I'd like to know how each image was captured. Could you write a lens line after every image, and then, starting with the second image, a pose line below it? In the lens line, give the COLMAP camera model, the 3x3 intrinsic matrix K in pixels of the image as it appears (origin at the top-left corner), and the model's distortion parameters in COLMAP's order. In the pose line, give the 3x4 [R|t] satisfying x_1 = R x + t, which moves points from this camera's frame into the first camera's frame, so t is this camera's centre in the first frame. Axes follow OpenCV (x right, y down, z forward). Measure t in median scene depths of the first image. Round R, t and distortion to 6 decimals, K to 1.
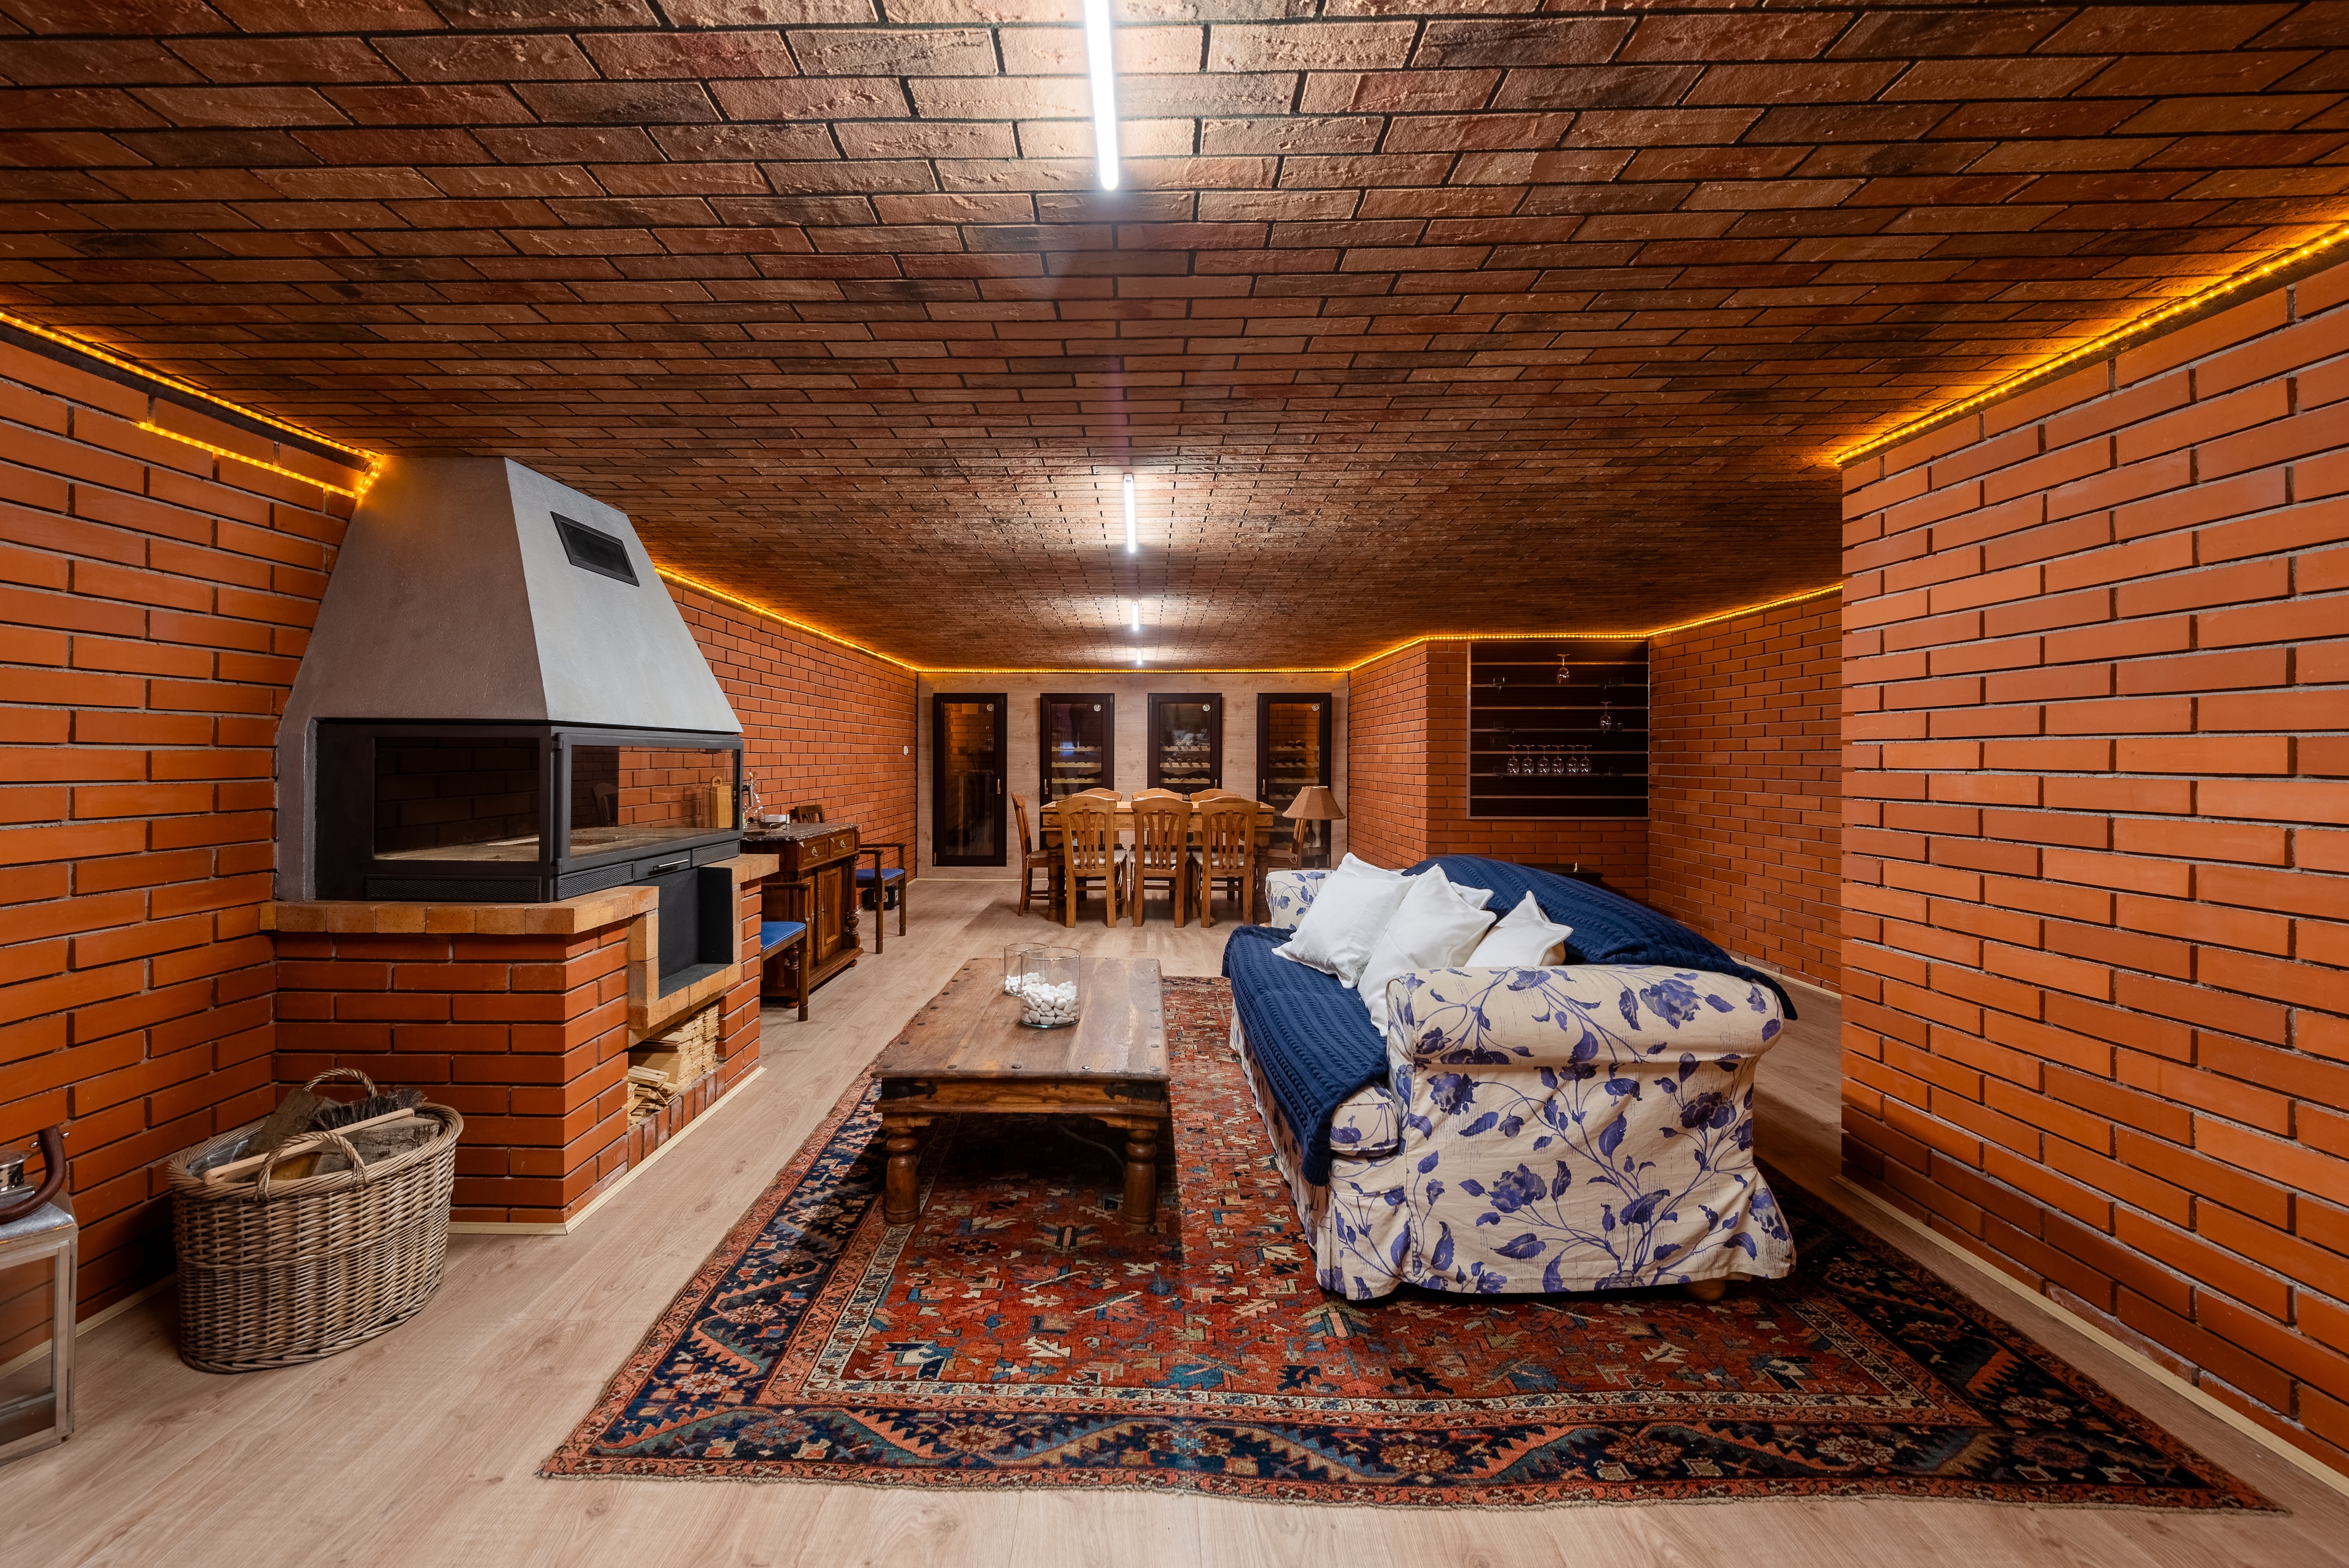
lens RADIAL K [[944.4, 0, 1128.4], [0, 944.4, 760.4], [0, 0, 1]] dist [0.007460, -0.002726]
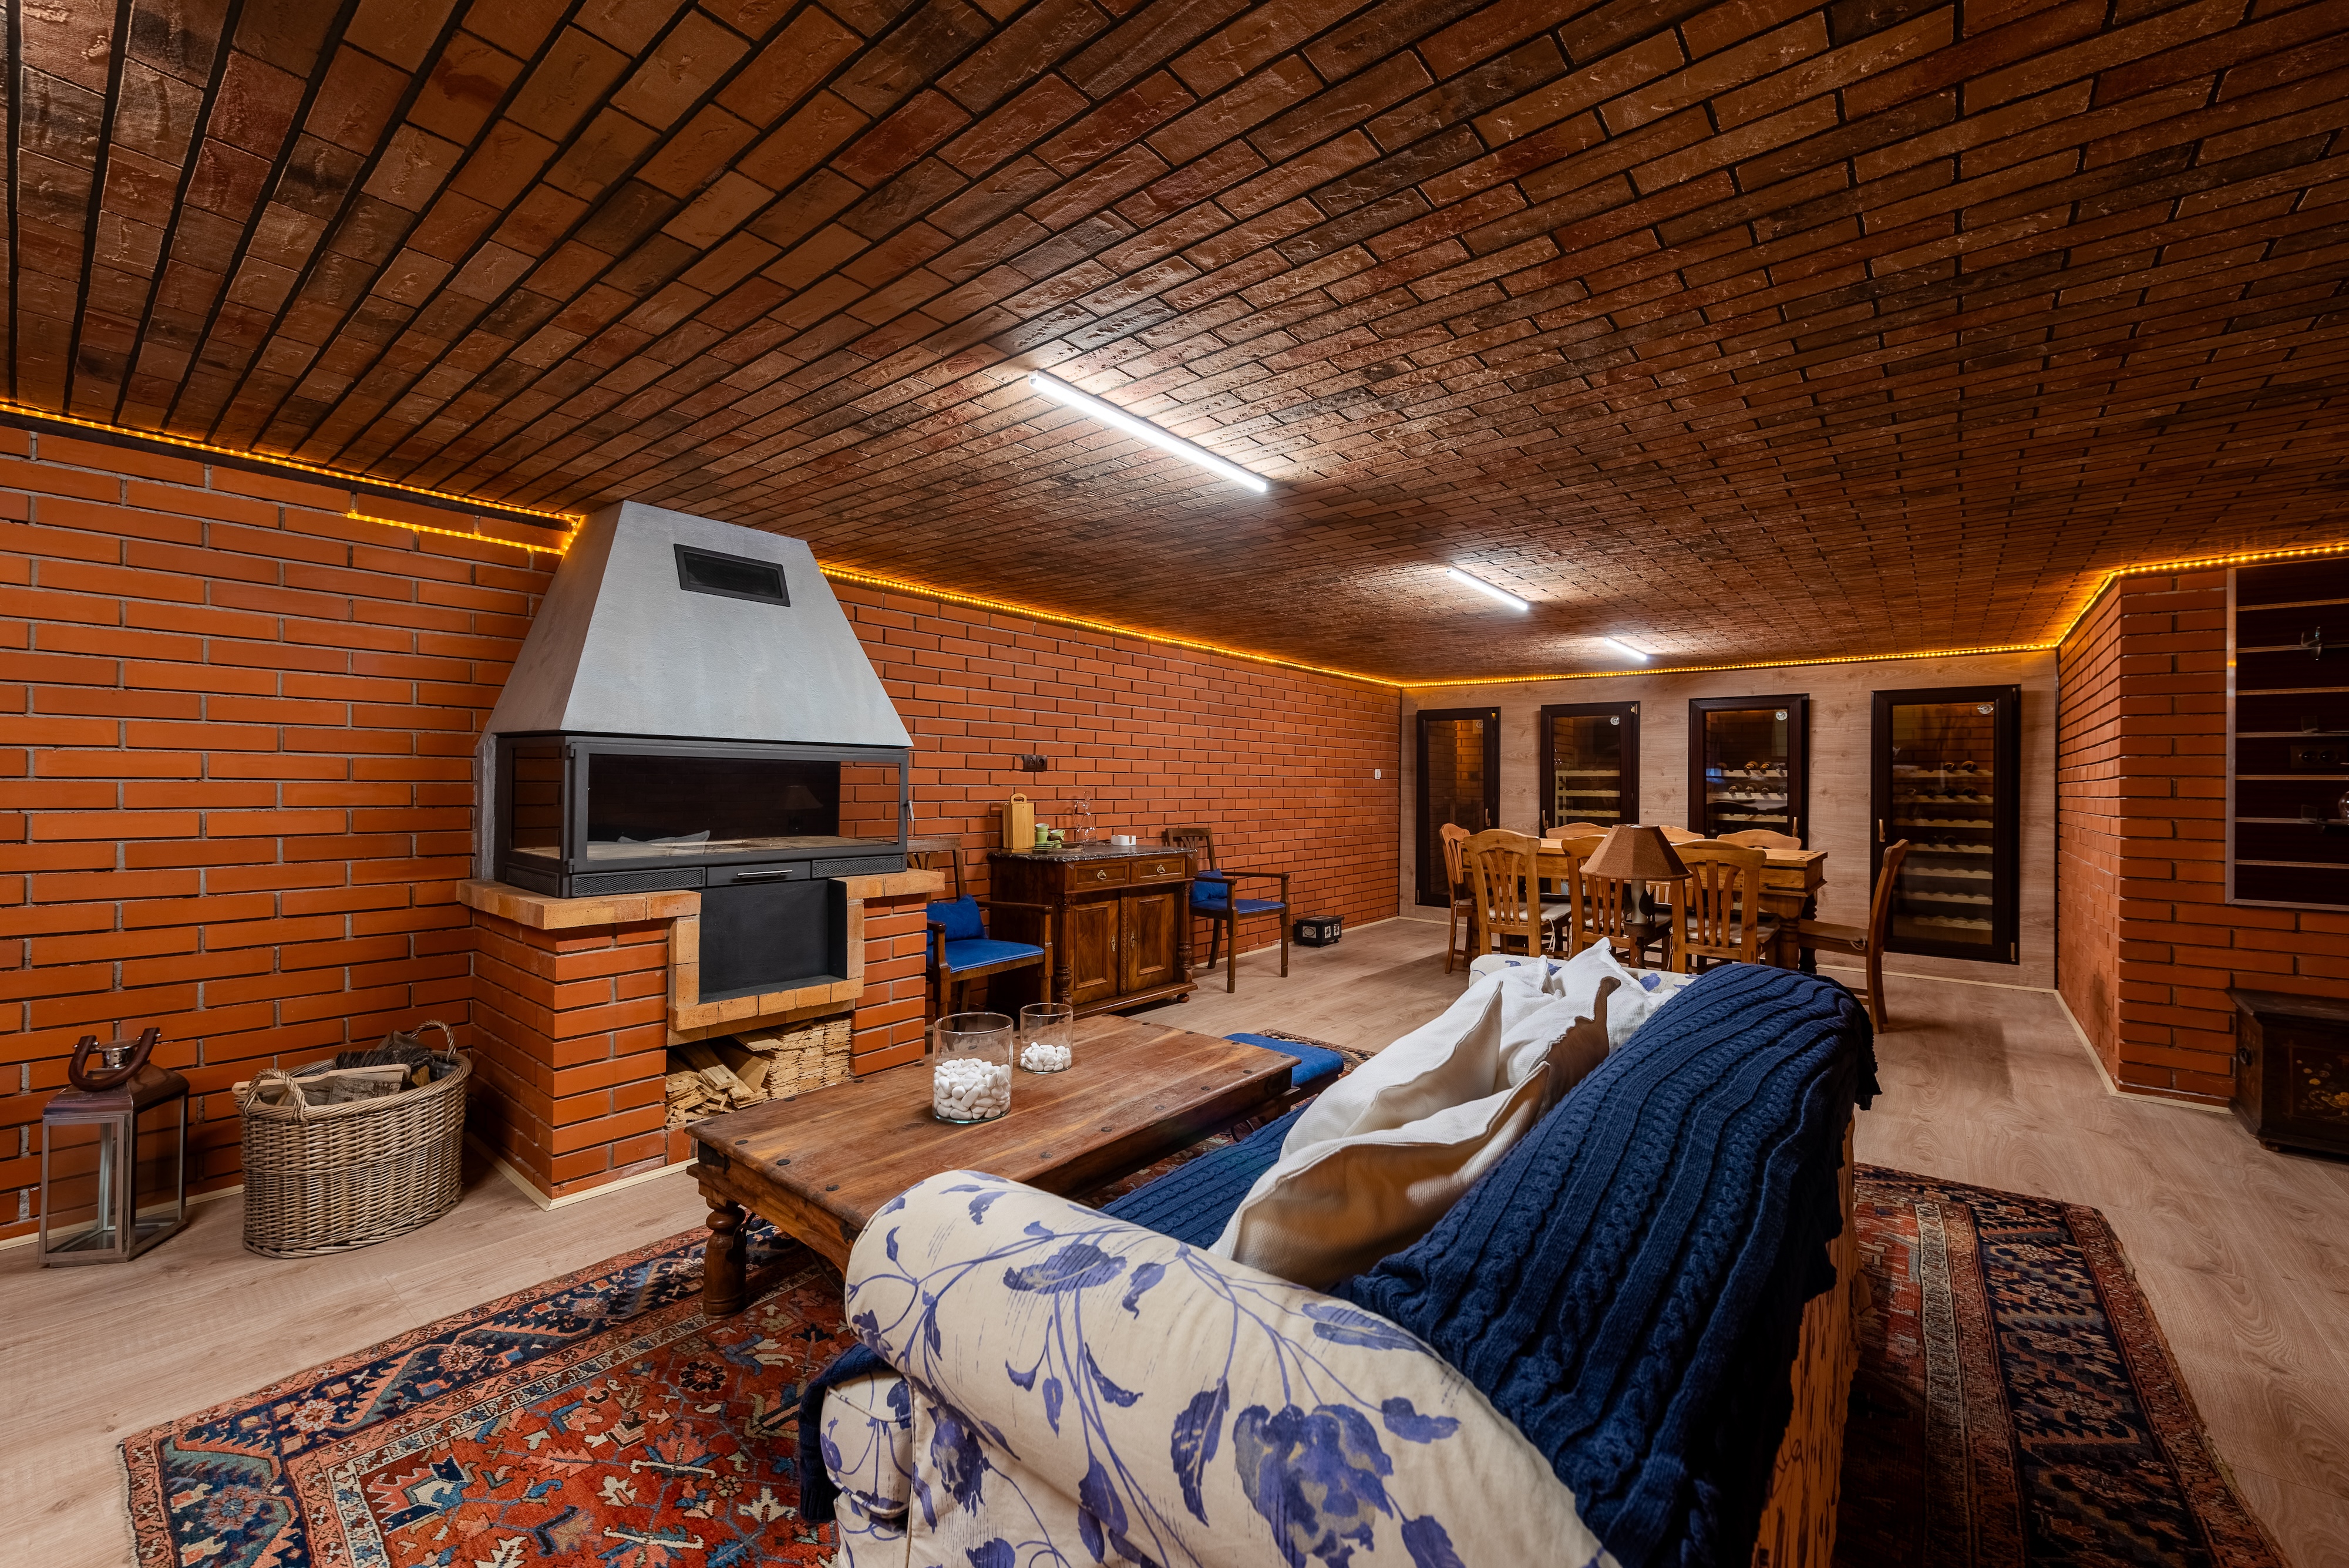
lens RADIAL K [[944.4, 0, 1168.0], [0, 944.4, 777.8], [0, 0, 1]] dist [0.007460, -0.002726]
pose [[0.784065, 0.005567, -0.620654, 0.545041], [-0.013551, 0.999875, -0.008151, 0.010202], [0.620531, 0.014802, 0.784042, 0.523168]]
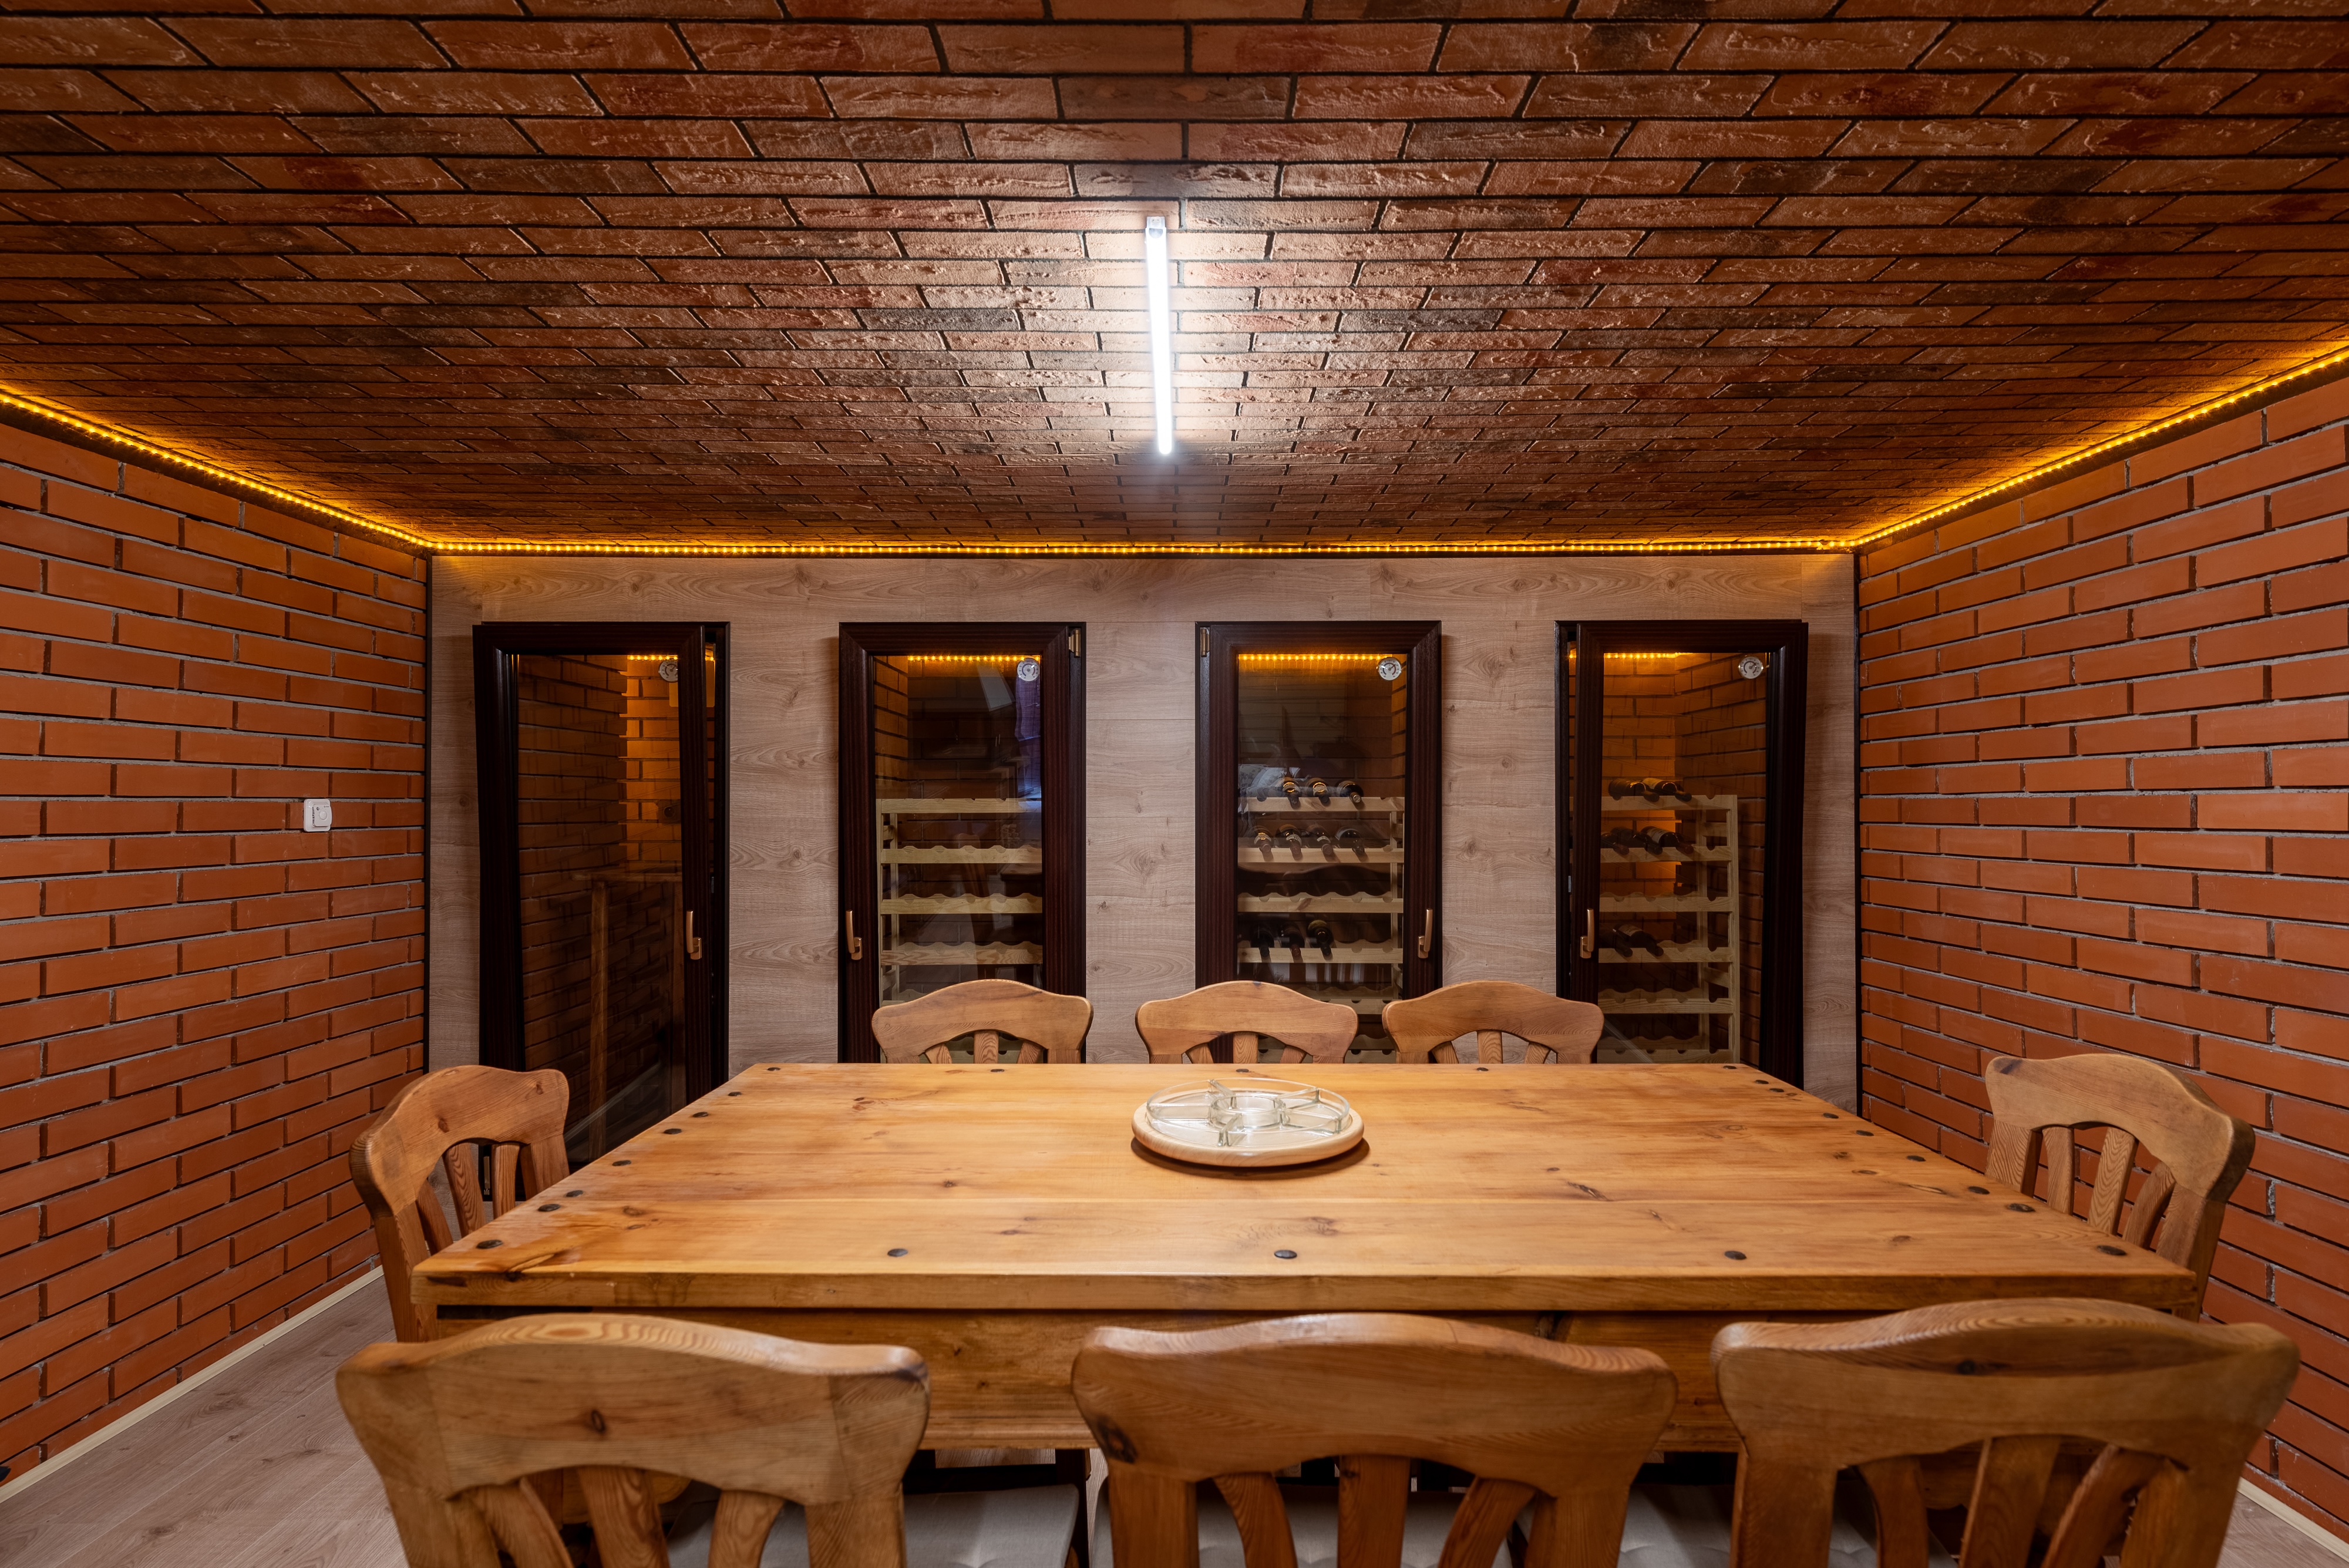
lens RADIAL K [[1169.9, 0, 1180.4], [0, 1169.9, 800.1], [0, 0, 1]] dist [0.001017, -0.000098]
pose [[0.999937, -0.001785, 0.011075, 0.036537], [0.001929, 0.999914, -0.012934, -0.031290], [-0.011051, 0.012955, 0.999855, 2.105240]]
